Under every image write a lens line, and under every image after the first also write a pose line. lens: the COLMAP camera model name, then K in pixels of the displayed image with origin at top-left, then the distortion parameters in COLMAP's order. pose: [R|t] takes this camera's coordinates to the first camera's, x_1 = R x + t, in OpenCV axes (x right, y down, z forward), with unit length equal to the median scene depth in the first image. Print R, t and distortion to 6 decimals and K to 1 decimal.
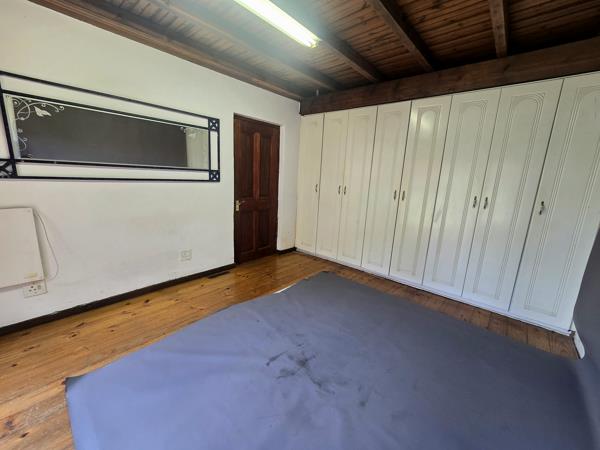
lens RADIAL K [[242.7, 0, 298.0], [0, 242.7, 226.5], [0, 0, 1]] dist [-0.002004, 0.000286]
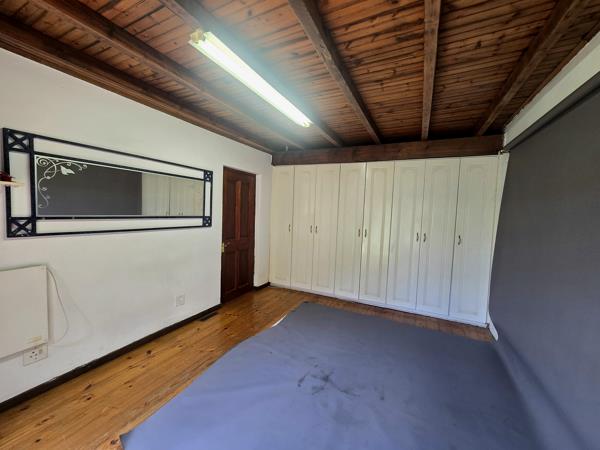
lens RADIAL K [[242.7, 0, 297.2], [0, 242.7, 228.8], [0, 0, 1]] dist [-0.002004, 0.000286]
pose [[0.964764, -0.033351, 0.260995, -0.301154], [0.064809, 0.991494, -0.112867, -0.037359], [-0.255011, 0.125805, 0.958719, -0.157614]]
